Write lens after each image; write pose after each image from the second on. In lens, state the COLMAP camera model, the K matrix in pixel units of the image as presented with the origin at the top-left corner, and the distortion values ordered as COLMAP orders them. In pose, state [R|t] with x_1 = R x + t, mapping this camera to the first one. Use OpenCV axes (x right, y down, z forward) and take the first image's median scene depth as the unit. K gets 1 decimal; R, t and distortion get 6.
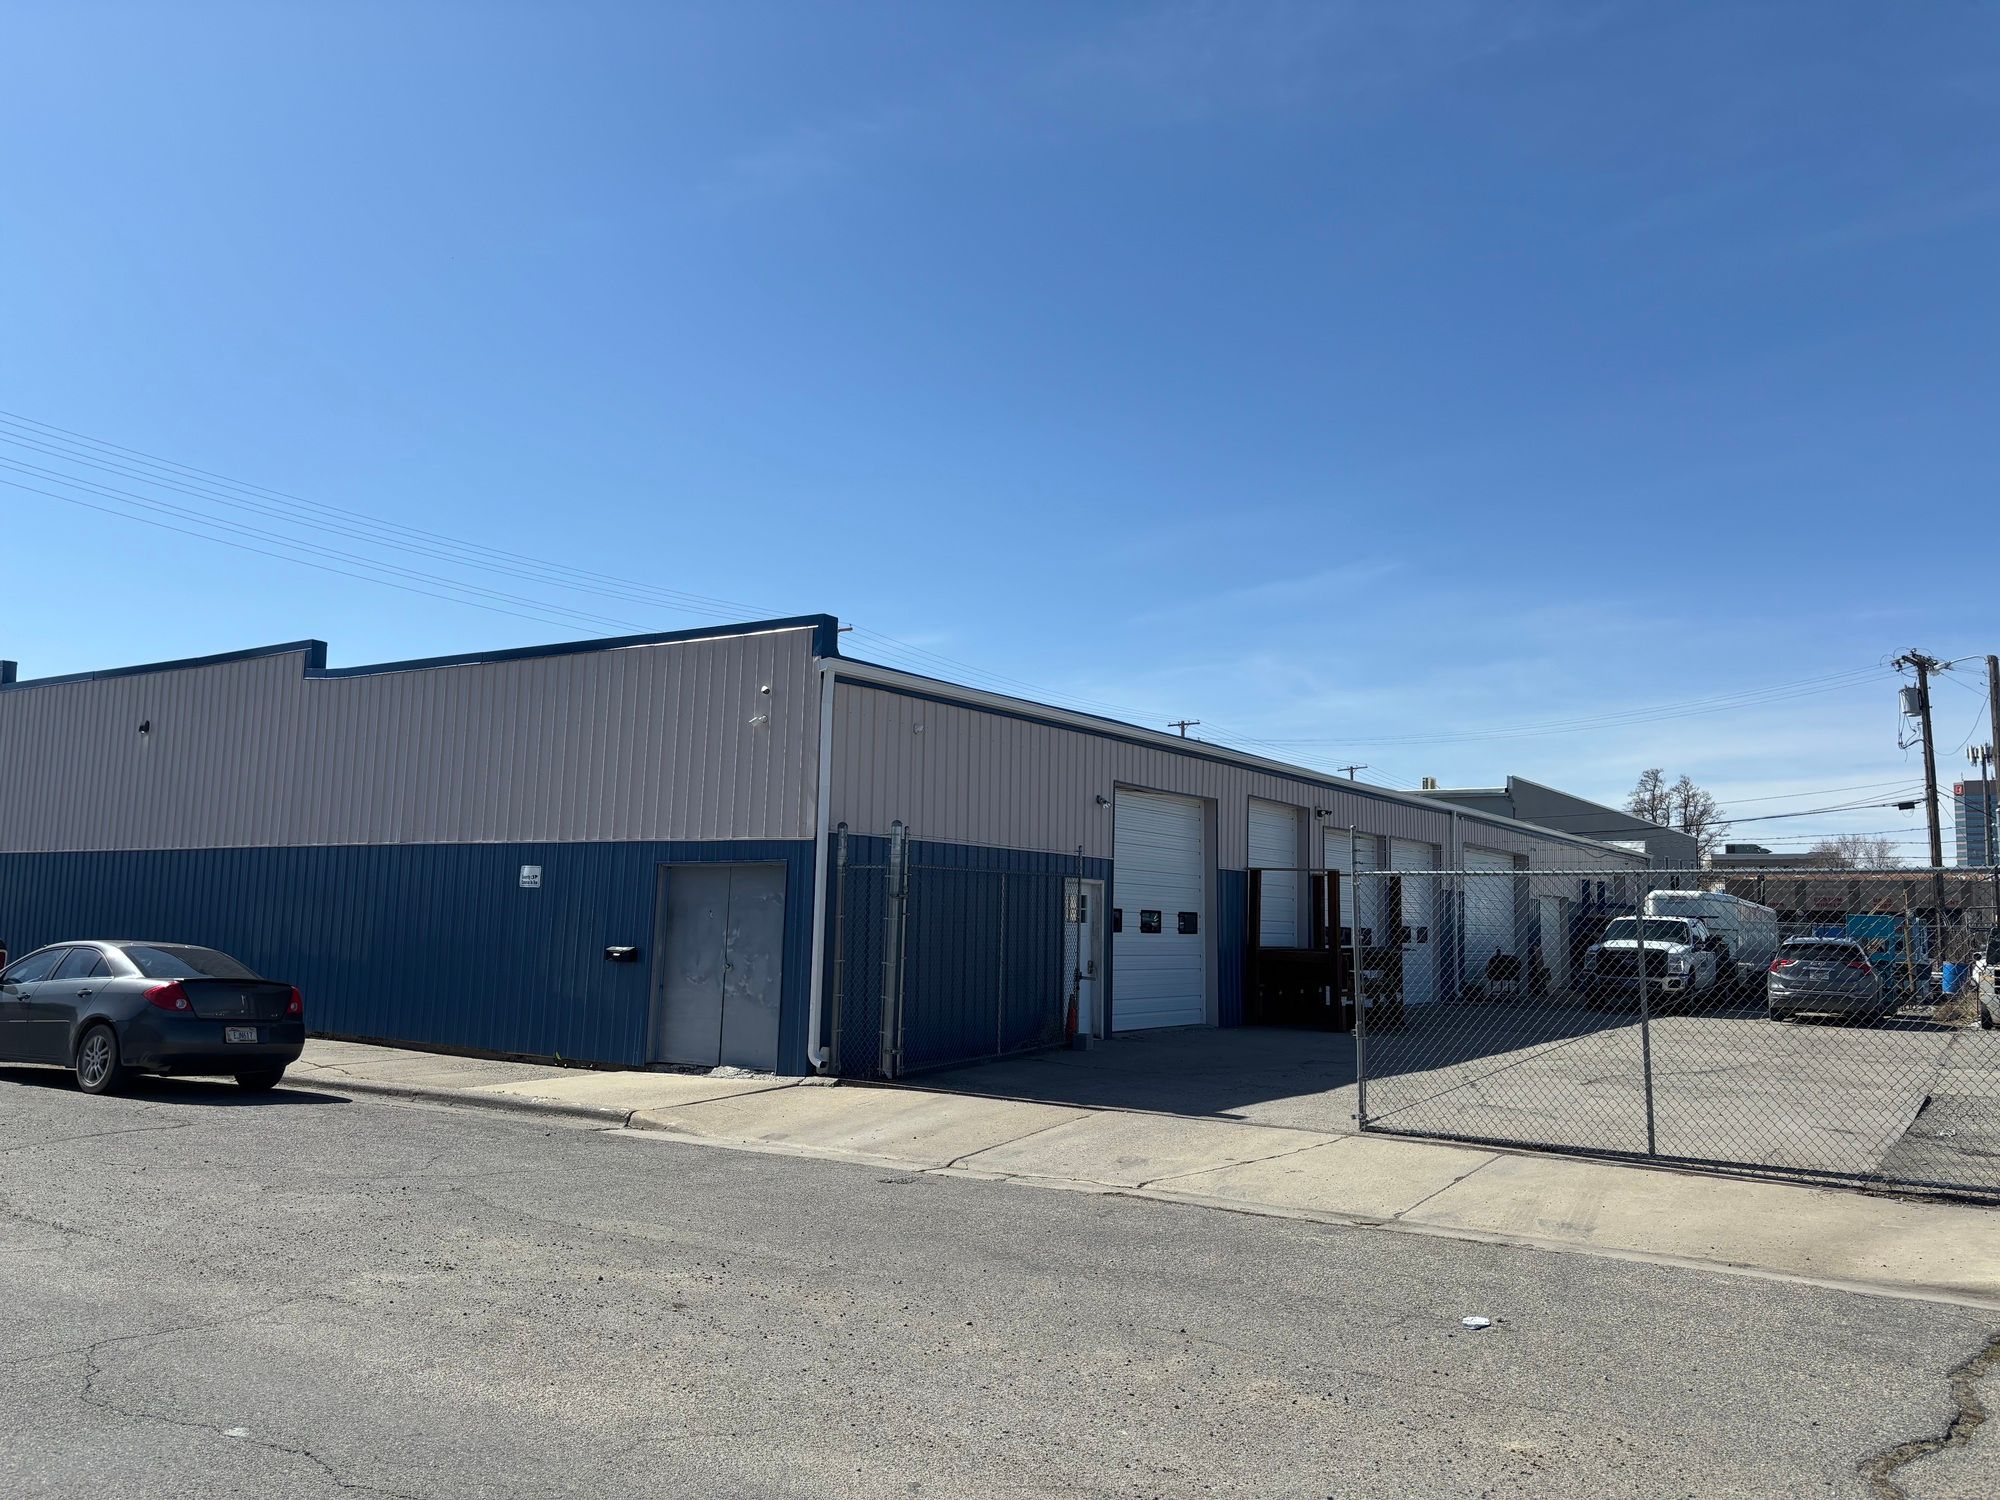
lens RADIAL K [[1516.1, 0, 989.8], [0, 1516.1, 762.2], [0, 0, 1]] dist [0.054208, -0.057264]
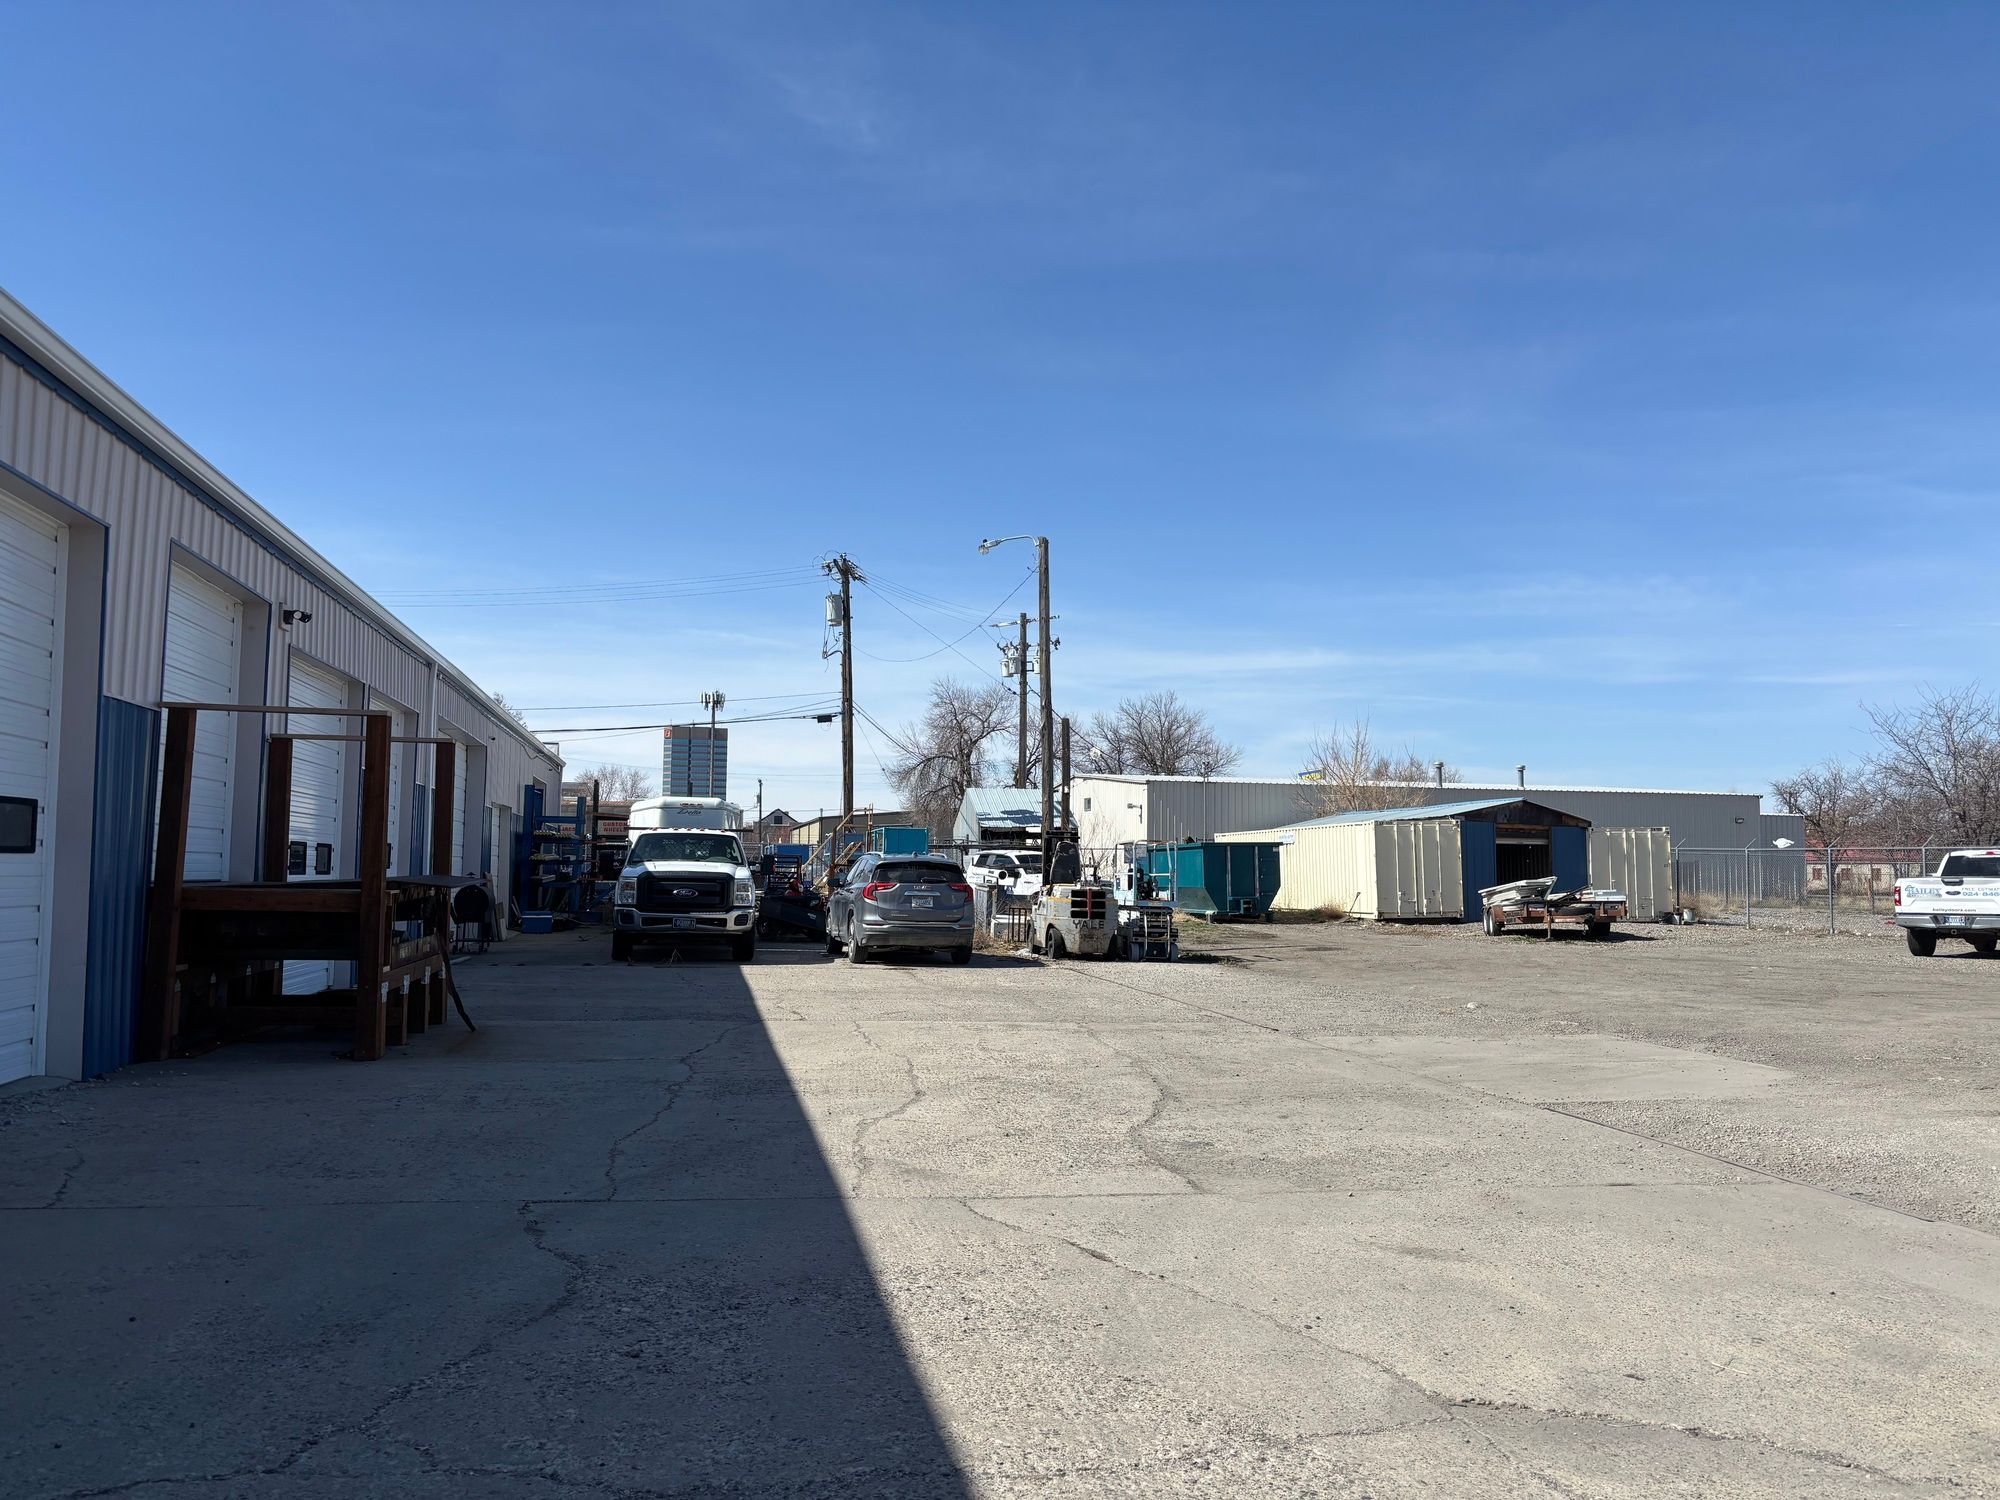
lens RADIAL K [[1516.1, 0, 990.1], [0, 1516.1, 757.6], [0, 0, 1]] dist [0.054208, -0.057264]
pose [[0.712853, 0.040125, 0.700164, 0.022149], [-0.071450, 0.997322, 0.015591, 0.043874], [-0.697664, -0.061141, 0.713811, 0.371025]]
